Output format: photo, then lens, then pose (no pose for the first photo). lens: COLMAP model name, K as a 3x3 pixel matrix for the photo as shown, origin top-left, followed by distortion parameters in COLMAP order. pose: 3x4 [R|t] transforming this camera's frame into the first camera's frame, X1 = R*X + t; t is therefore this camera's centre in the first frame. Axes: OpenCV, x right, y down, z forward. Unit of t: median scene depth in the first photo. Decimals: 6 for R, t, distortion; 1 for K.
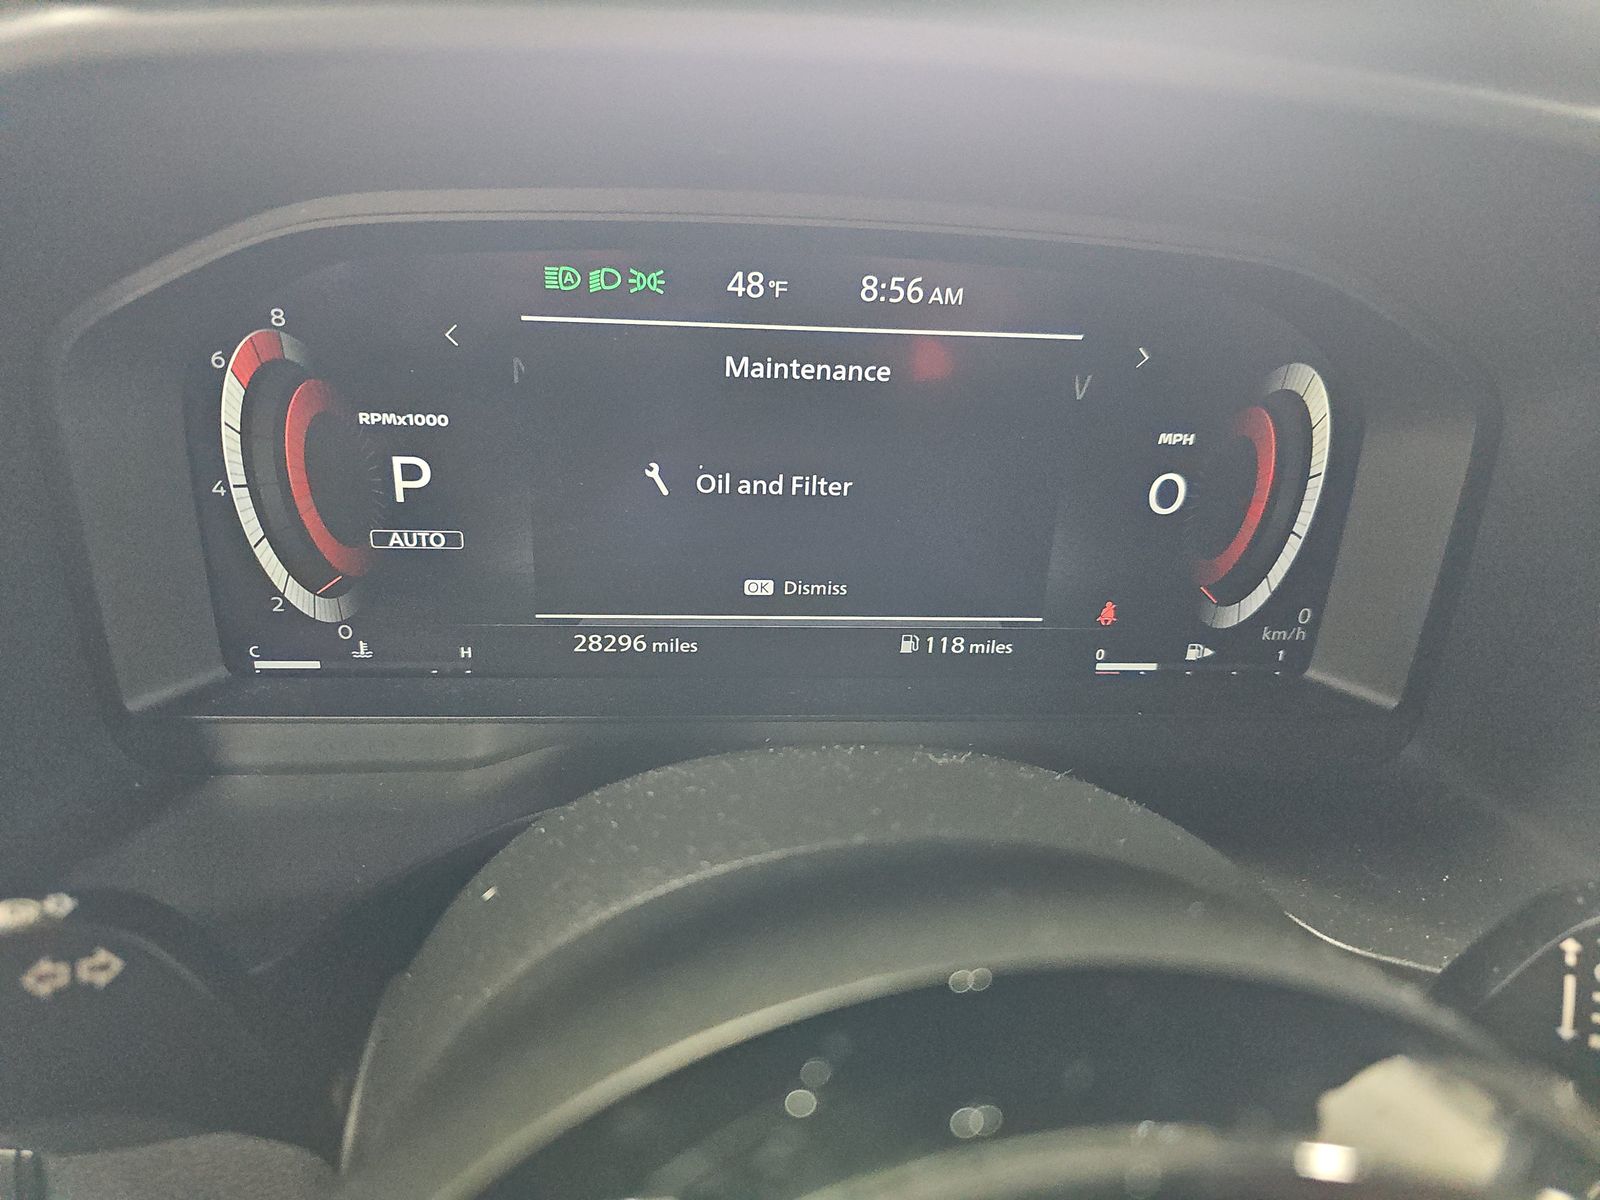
lens RADIAL K [[1030.1, 0, 800.0], [0, 1030.1, 600.0], [0, 0, 1]] dist [0.008882, 0.001639]
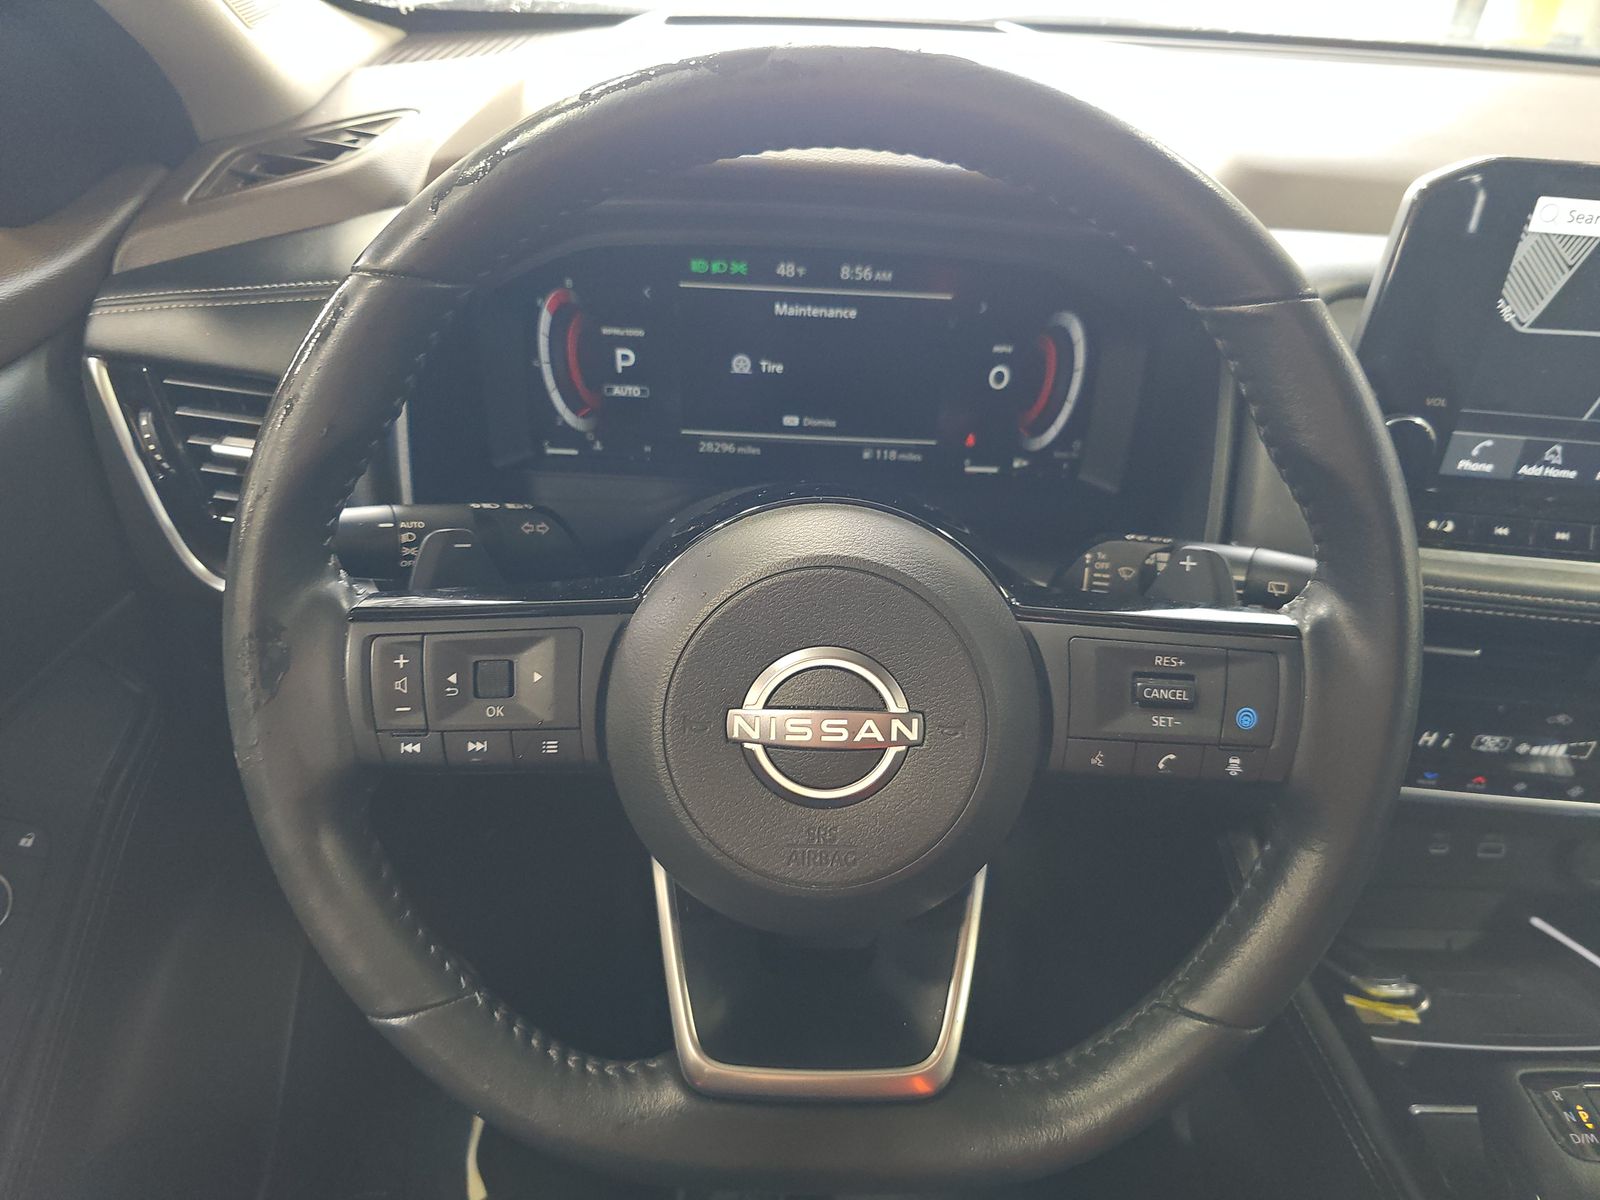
lens RADIAL K [[1050.4, 0, 800.0], [0, 1050.4, 600.0], [0, 0, 1]] dist [0.040714, -0.041341]
pose [[0.994693, 0.043181, -0.093383, 0.192528], [-0.034602, 0.995194, 0.091609, 0.154035], [0.096890, -0.087892, 0.991407, -1.106456]]
